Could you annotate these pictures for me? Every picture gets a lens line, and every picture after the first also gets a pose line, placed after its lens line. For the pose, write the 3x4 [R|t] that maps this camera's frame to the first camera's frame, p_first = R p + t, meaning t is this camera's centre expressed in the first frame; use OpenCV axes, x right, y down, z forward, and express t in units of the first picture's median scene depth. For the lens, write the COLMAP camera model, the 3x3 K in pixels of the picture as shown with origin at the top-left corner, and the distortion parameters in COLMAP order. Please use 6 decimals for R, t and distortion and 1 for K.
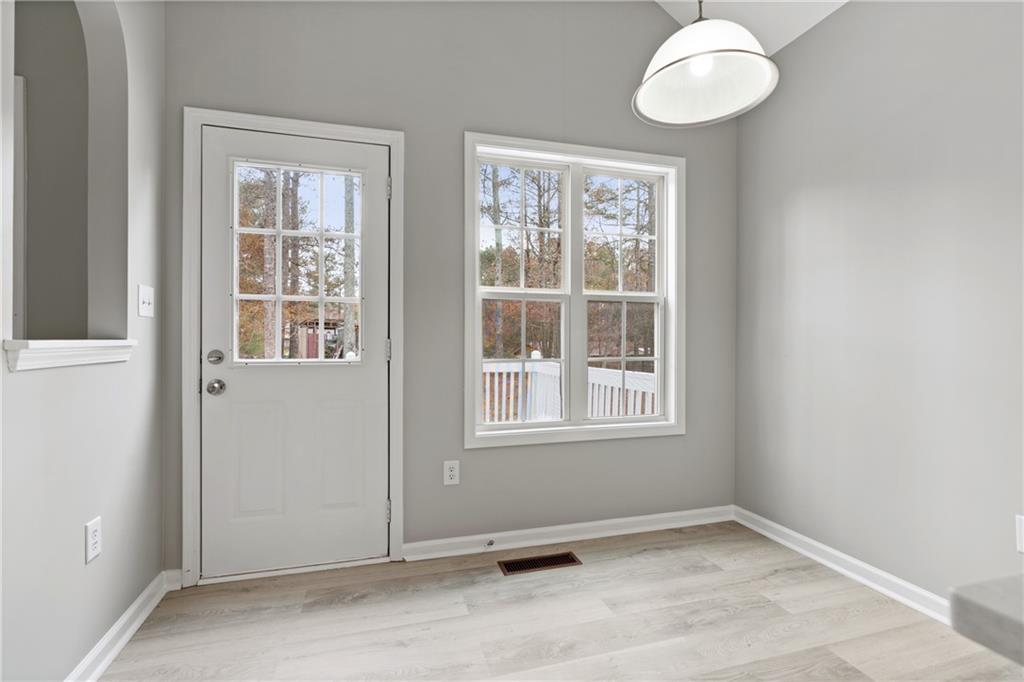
lens RADIAL K [[470.6, 0, 512.0], [0, 470.6, 341.0], [0, 0, 1]] dist [-0.013291, 0.001192]
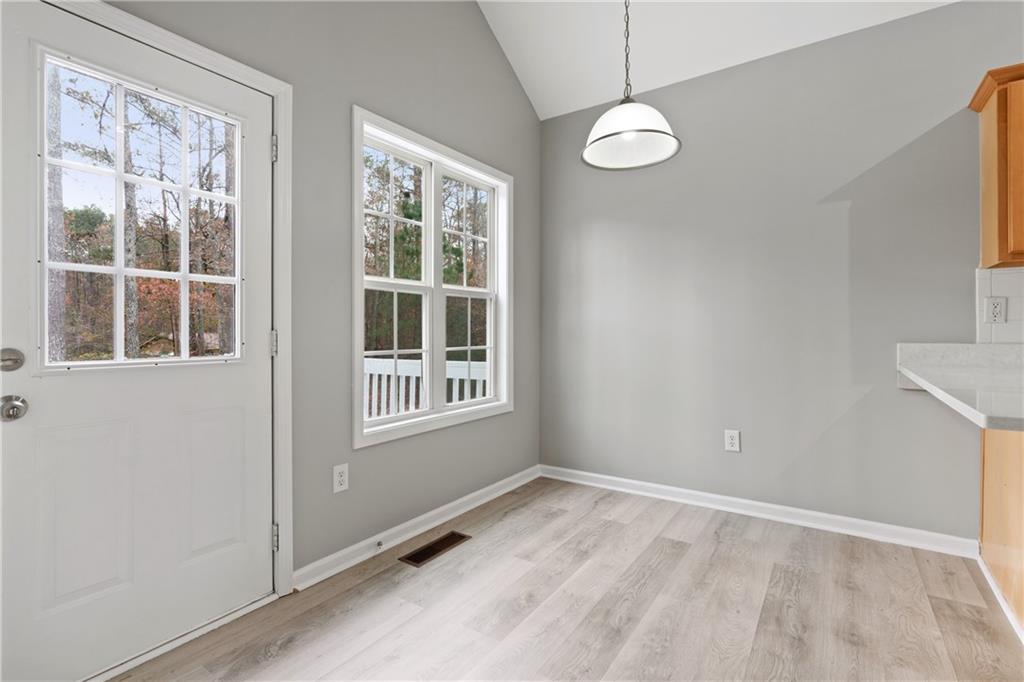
lens RADIAL K [[480.5, 0, 512.5], [0, 480.5, 333.1], [0, 0, 1]] dist [-0.007776, 0.000530]
pose [[0.770849, -0.004478, 0.637003, -0.460518], [0.003681, 0.999990, 0.002575, 0.000076], [-0.637008, 0.000360, 0.770857, 0.079225]]
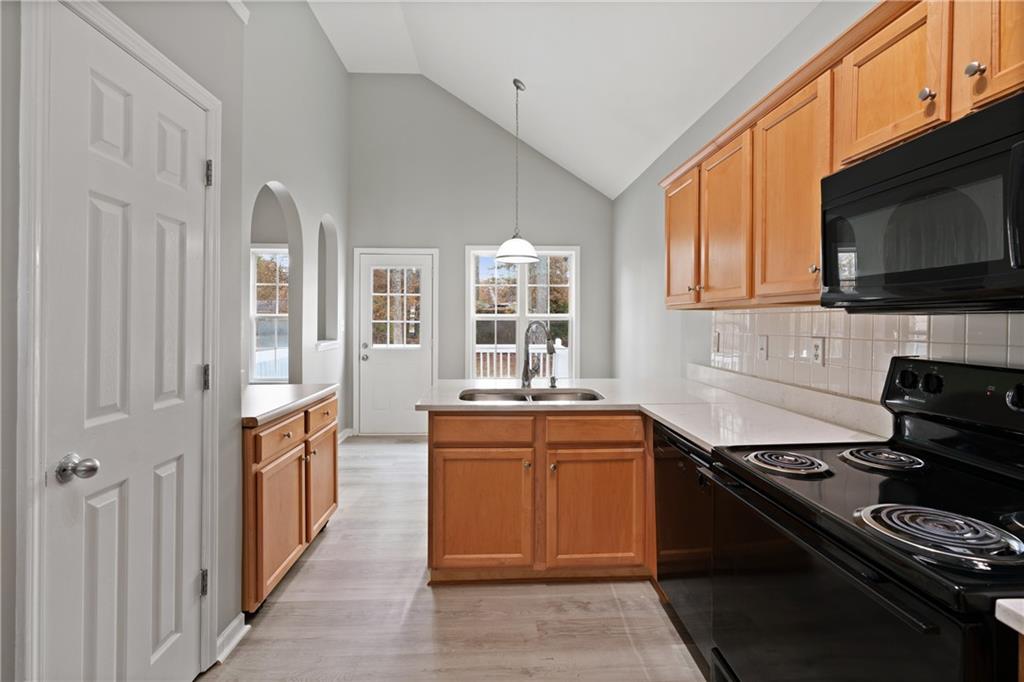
lens RADIAL K [[469.8, 0, 511.2], [0, 469.8, 319.7], [0, 0, 1]] dist [-0.002310, 0.000076]
pose [[0.970912, 0.002804, -0.239422, 0.643061], [-0.002469, 0.999996, 0.001699, -0.098718], [0.239426, -0.001059, 0.970914, -1.107688]]
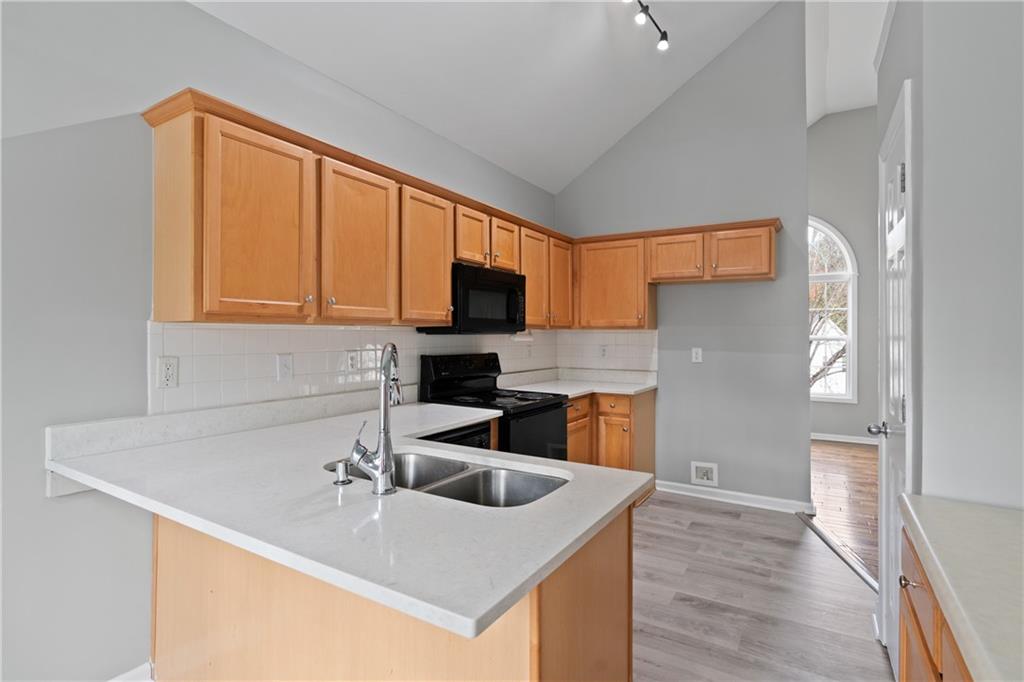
lens RADIAL K [[507.0, 0, 510.1], [0, 507.0, 330.6], [0, 0, 1]] dist [-0.012319, -0.000096]
pose [[-0.673804, 0.001577, 0.738909, -0.120509], [-0.007788, 0.999927, -0.009236, -0.104711], [-0.738869, -0.011978, -0.673742, 0.338542]]
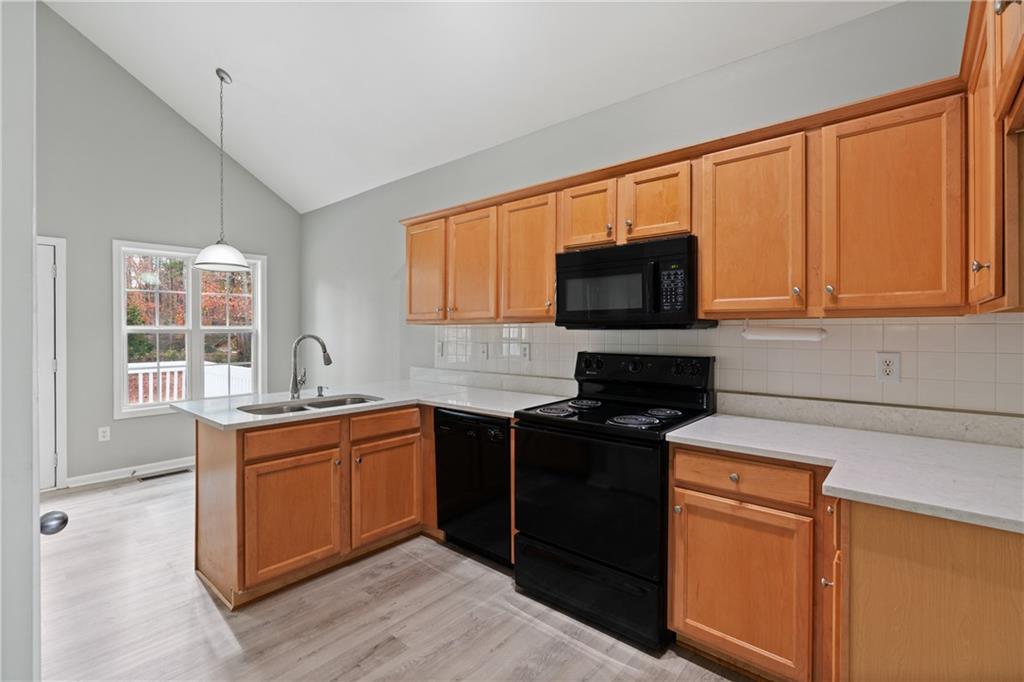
lens RADIAL K [[471.1, 0, 515.4], [0, 471.1, 332.4], [0, 0, 1]] dist [-0.001924, 0.000331]
pose [[0.842461, -0.004424, 0.538739, 0.218757], [0.001320, 0.999980, 0.006147, -0.106546], [-0.538755, -0.004468, 0.842451, -1.293562]]
